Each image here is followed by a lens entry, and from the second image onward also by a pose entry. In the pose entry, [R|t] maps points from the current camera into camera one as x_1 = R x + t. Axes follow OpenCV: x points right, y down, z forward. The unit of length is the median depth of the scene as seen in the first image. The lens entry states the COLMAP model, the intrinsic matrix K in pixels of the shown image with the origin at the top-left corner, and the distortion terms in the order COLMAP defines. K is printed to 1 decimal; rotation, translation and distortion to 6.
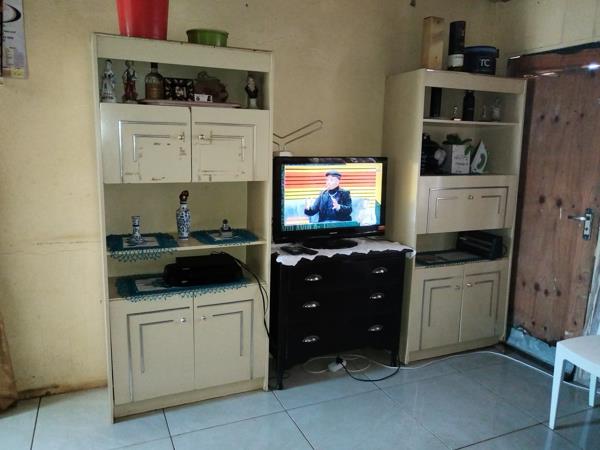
lens RADIAL K [[468.9, 0, 300.0], [0, 468.9, 225.0], [0, 0, 1]] dist [-0.002544, -0.003702]
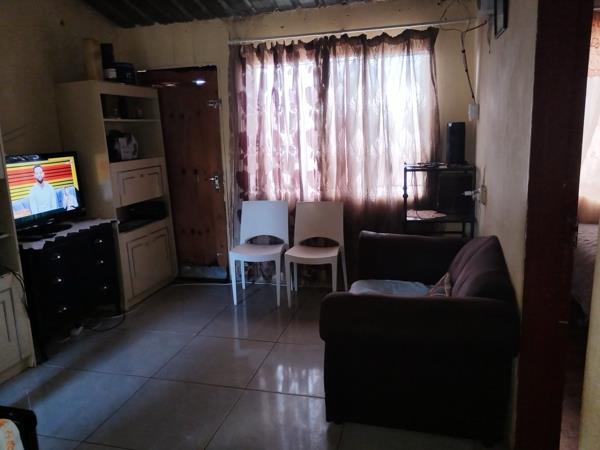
lens RADIAL K [[468.9, 0, 300.0], [0, 468.9, 225.0], [0, 0, 1]] dist [-0.002544, -0.003702]
pose [[0.617661, -0.203515, 0.759655, -0.416025], [0.192977, 0.975626, 0.104469, 0.026716], [-0.762400, 0.082070, 0.641880, -0.204082]]
